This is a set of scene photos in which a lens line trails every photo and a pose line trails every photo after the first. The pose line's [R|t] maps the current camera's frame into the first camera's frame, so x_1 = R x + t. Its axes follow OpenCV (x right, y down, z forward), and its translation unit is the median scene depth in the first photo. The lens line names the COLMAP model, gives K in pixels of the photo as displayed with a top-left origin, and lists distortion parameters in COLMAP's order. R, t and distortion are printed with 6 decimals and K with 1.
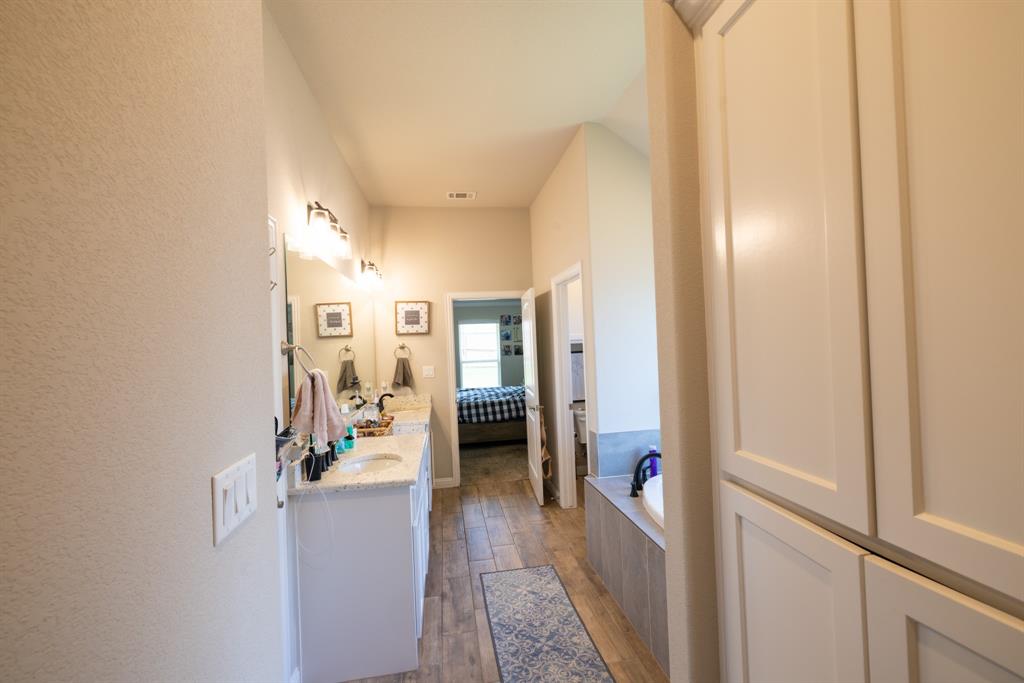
lens RADIAL K [[425.0, 0, 511.5], [0, 425.0, 340.9], [0, 0, 1]] dist [0.000317, -0.000187]
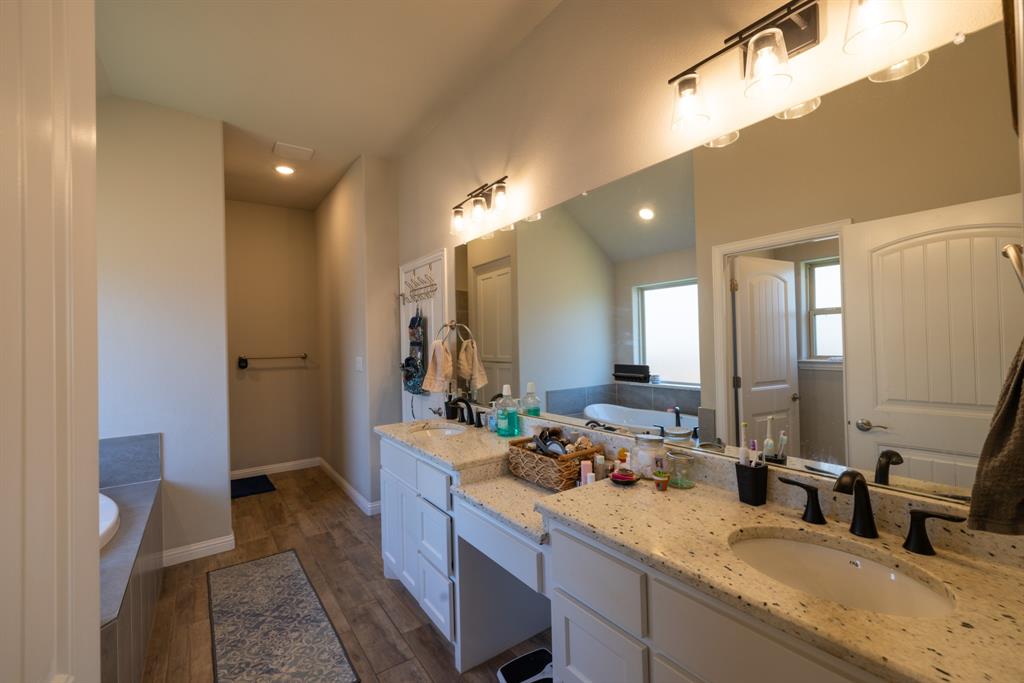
lens RADIAL K [[425.0, 0, 511.7], [0, 425.0, 339.6], [0, 0, 1]] dist [0.000317, -0.000187]
pose [[-0.893611, 0.053773, -0.445609, -0.025434], [0.058972, 0.998257, 0.002201, 0.062054], [0.444951, -0.024312, -0.895225, 2.023357]]
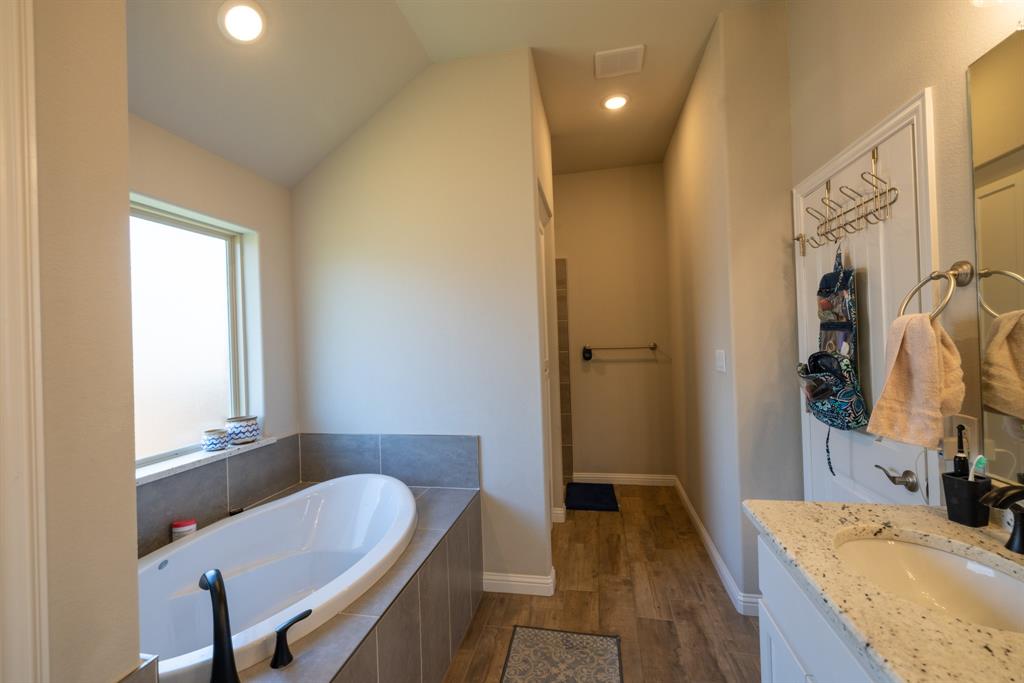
lens RADIAL K [[425.0, 0, 511.7], [0, 425.0, 338.6], [0, 0, 1]] dist [0.000317, -0.000187]
pose [[-0.931350, 0.069769, 0.357378, -0.120561], [0.064648, 0.997562, -0.026272, 0.064836], [-0.358340, -0.001365, -0.933590, 1.467327]]
